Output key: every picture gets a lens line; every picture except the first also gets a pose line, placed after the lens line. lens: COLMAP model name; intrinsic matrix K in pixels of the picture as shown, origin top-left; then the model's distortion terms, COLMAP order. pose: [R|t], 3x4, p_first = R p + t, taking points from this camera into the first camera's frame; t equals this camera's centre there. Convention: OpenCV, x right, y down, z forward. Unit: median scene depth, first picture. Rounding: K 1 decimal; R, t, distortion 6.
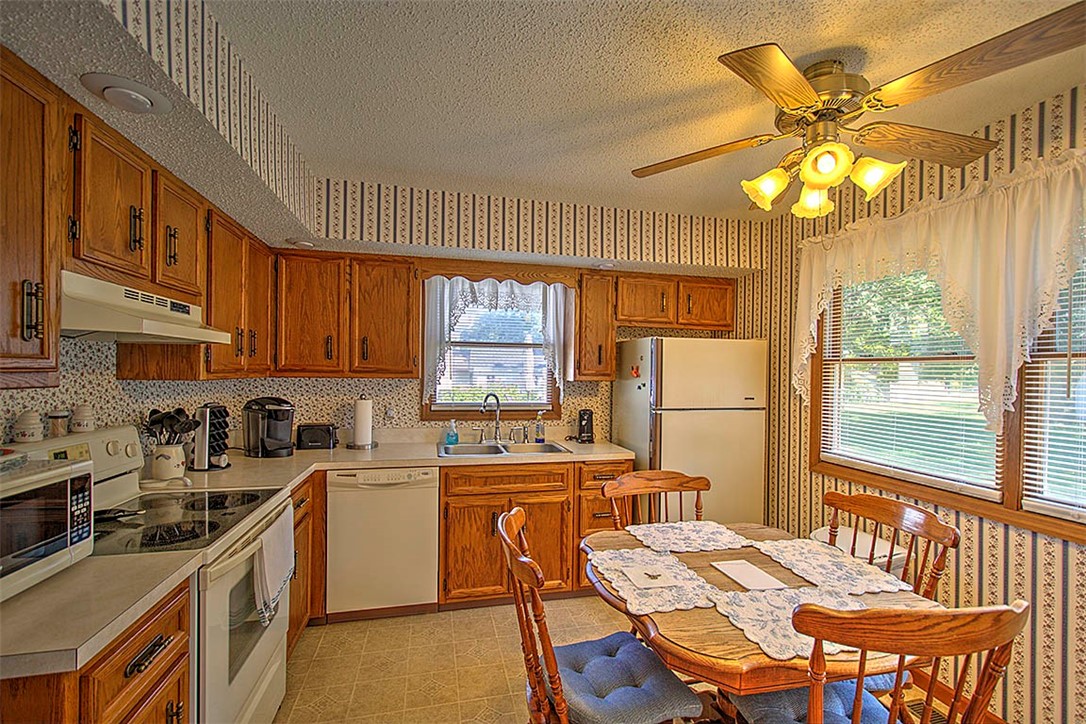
lens RADIAL K [[464.9, 0, 540.1], [0, 464.9, 368.9], [0, 0, 1]] dist [-0.002630, 0.001580]
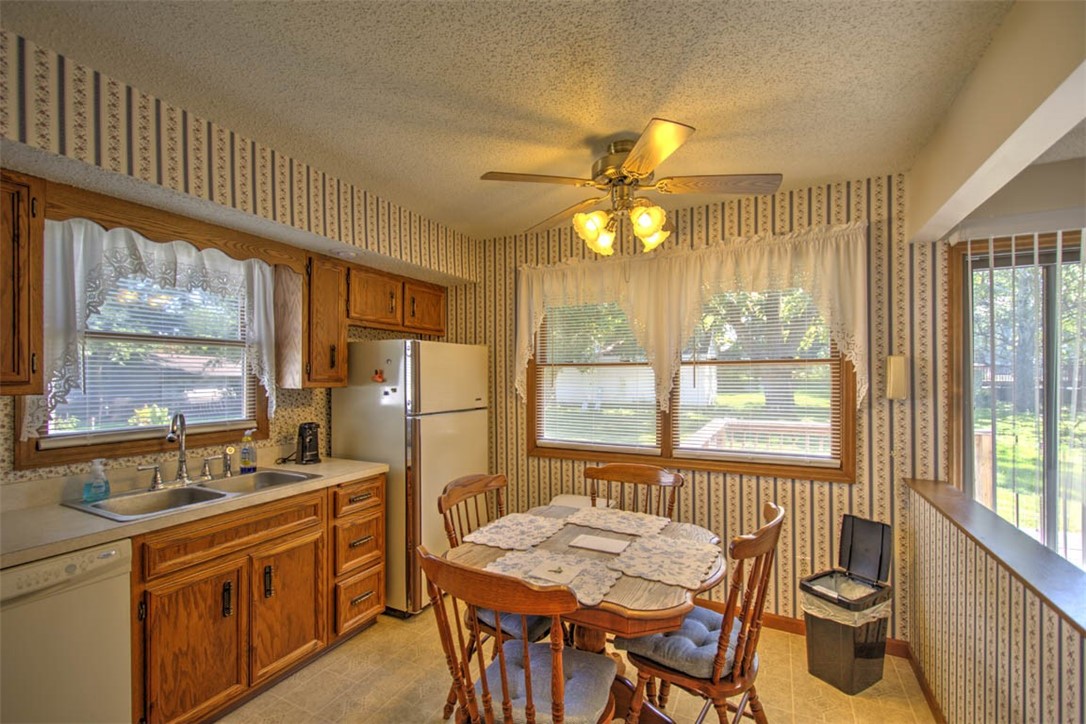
lens RADIAL K [[464.9, 0, 539.8], [0, 464.9, 368.1], [0, 0, 1]] dist [-0.002630, 0.001580]
pose [[0.646753, -0.001754, 0.762698, -0.308475], [0.008004, 0.999958, -0.004488, -0.003466], [-0.762658, 0.009007, 0.646739, 0.183750]]
